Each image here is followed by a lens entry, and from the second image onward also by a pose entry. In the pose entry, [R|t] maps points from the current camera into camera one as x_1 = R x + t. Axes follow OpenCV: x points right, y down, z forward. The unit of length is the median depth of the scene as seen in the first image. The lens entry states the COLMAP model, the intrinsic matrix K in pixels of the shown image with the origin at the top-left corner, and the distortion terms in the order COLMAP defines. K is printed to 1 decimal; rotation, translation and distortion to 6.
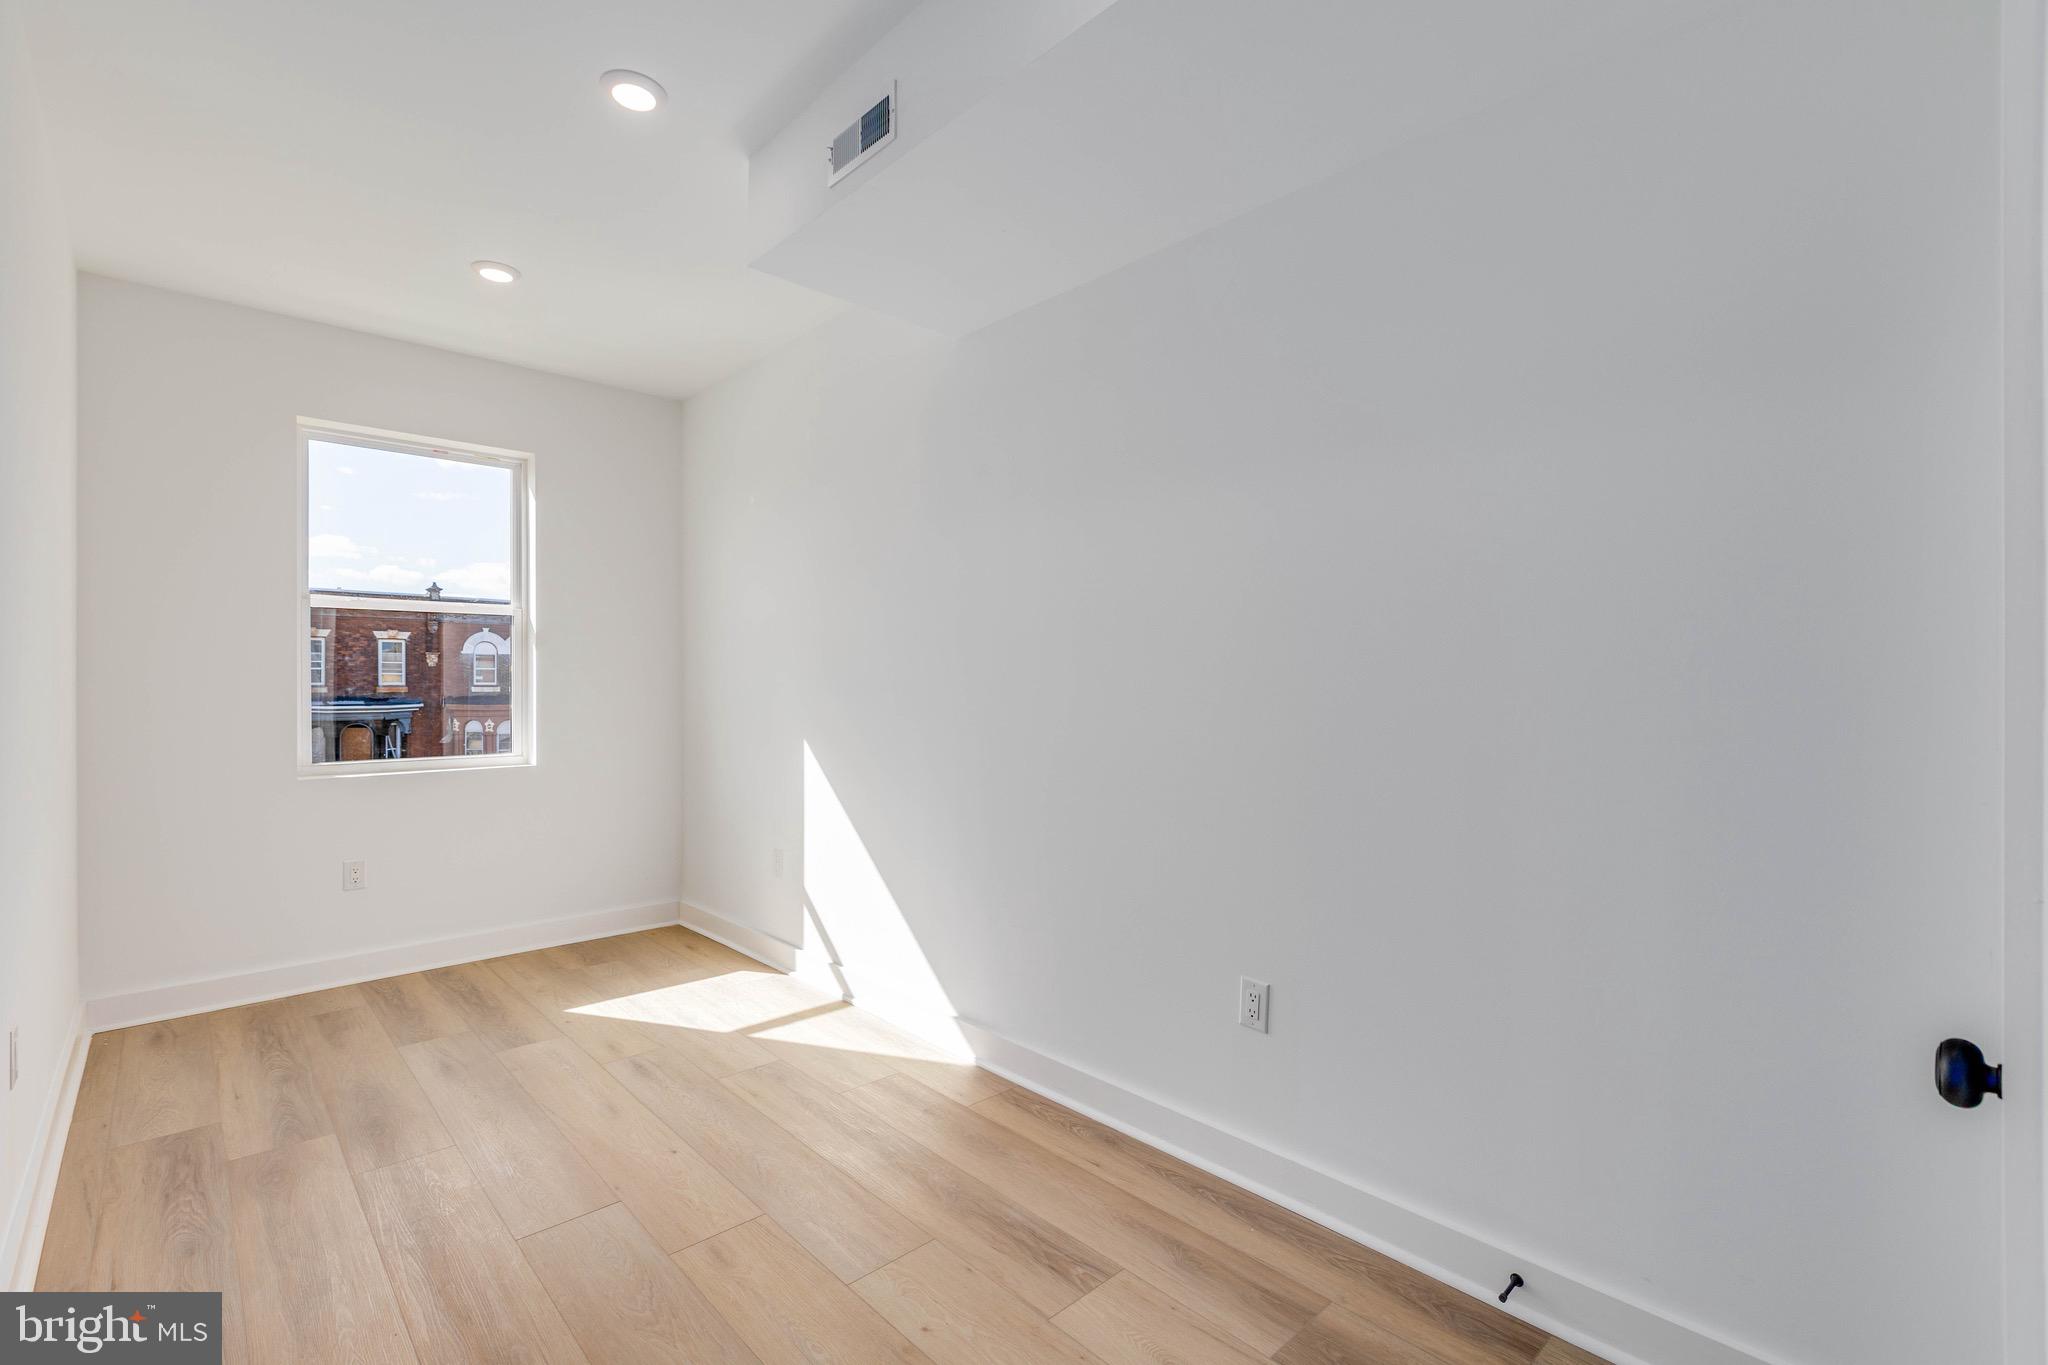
lens RADIAL K [[900.4, 0, 1026.5], [0, 900.4, 677.7], [0, 0, 1]] dist [-0.005027, 0.001074]
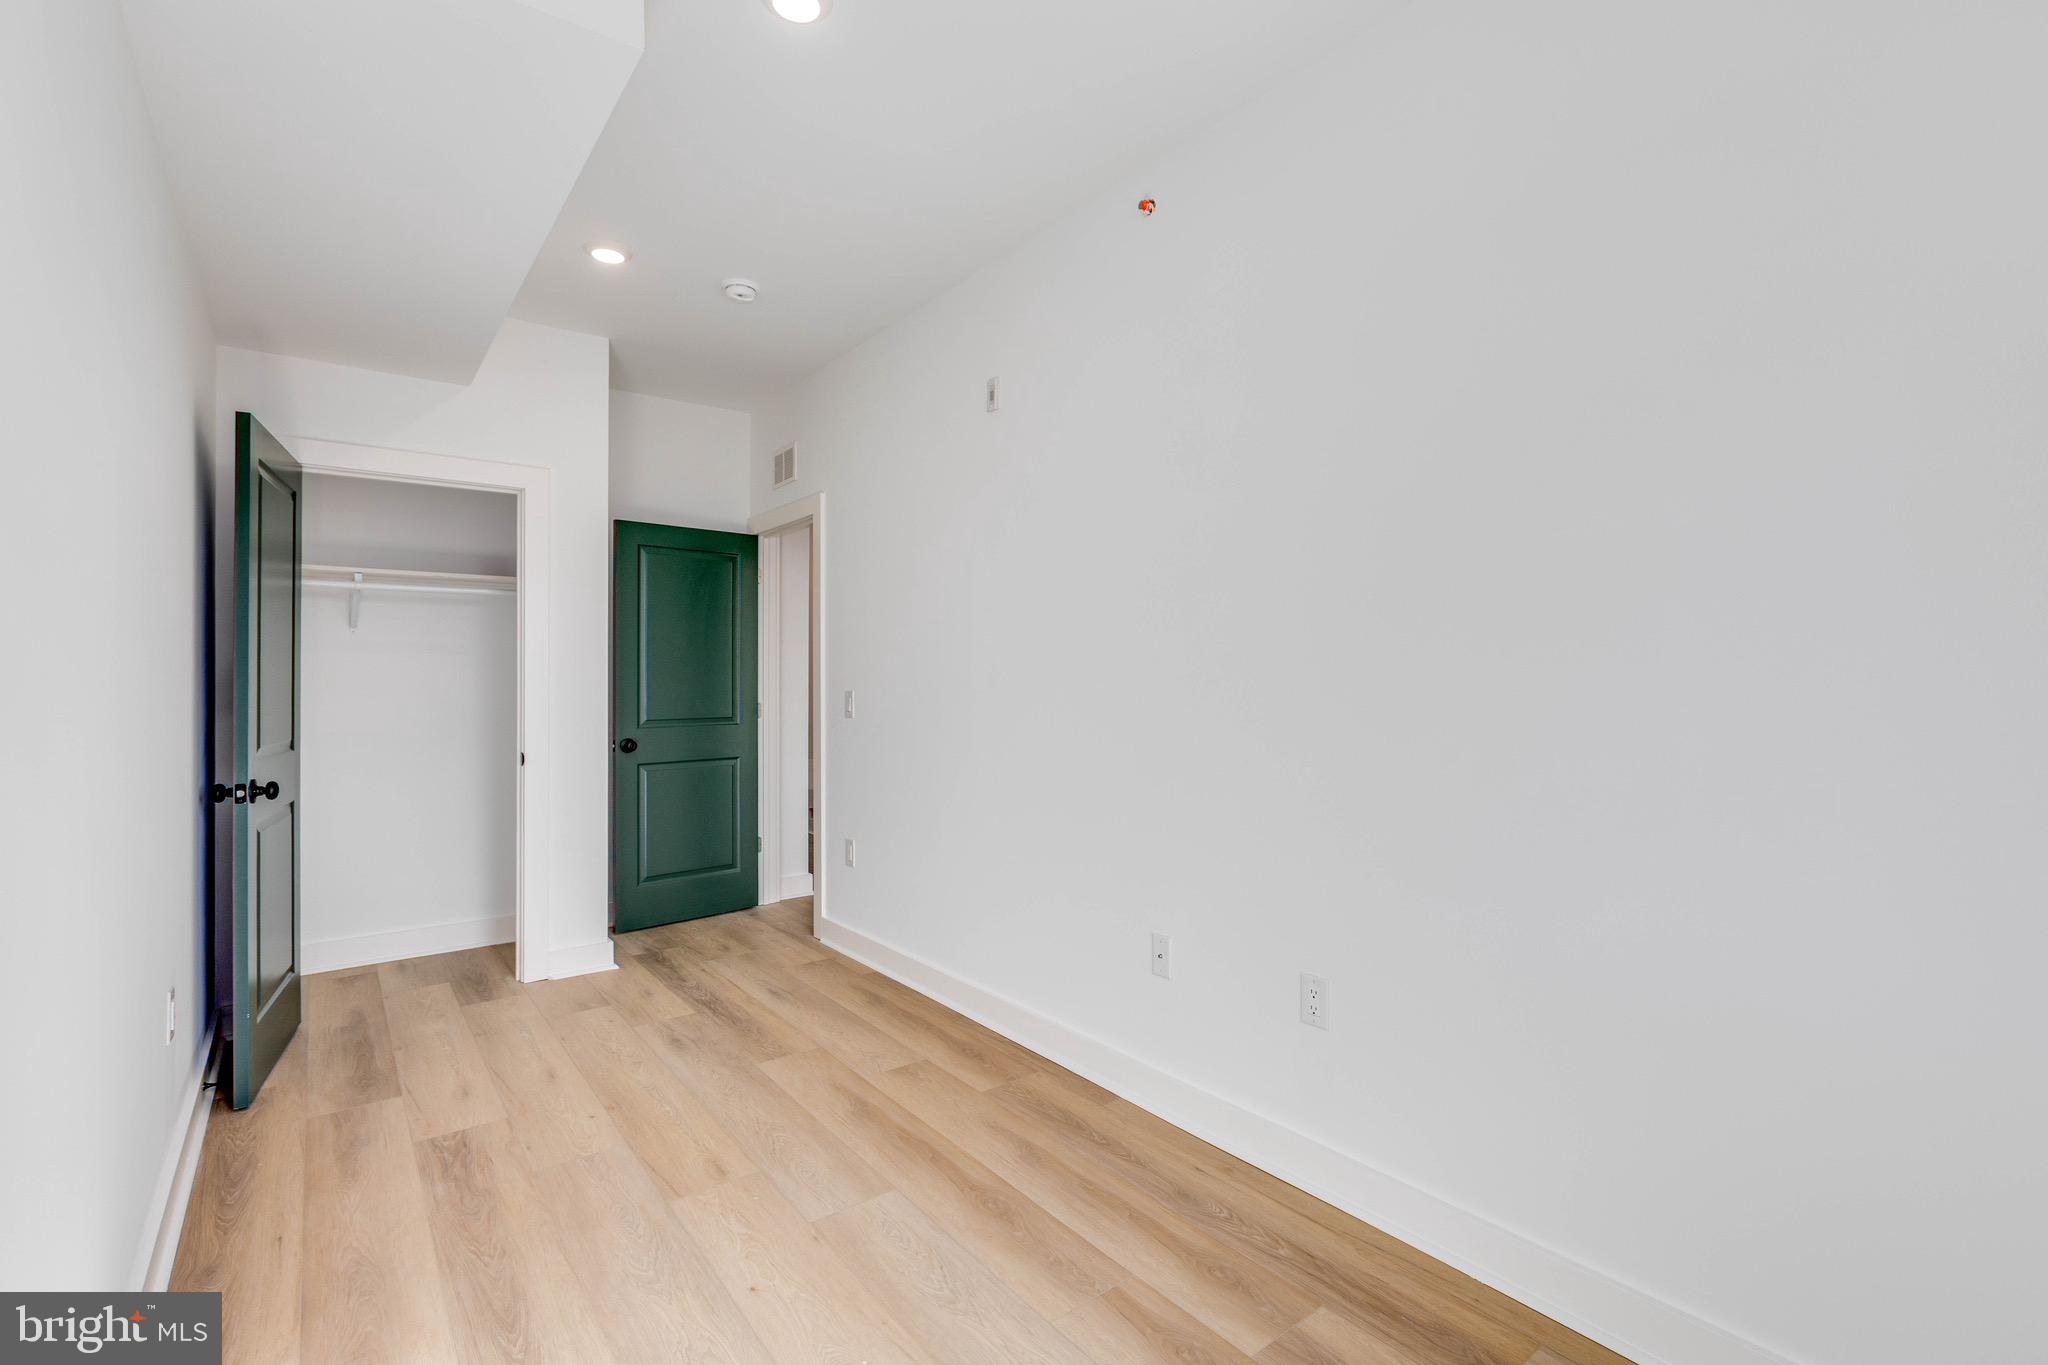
lens RADIAL K [[900.4, 0, 1040.4], [0, 900.4, 697.7], [0, 0, 1]] dist [-0.005027, 0.001074]
pose [[-0.996516, 0.002056, 0.083379, -0.787575], [0.003331, 0.999880, 0.015160, 0.011976], [-0.083338, 0.015385, -0.996403, 1.946914]]
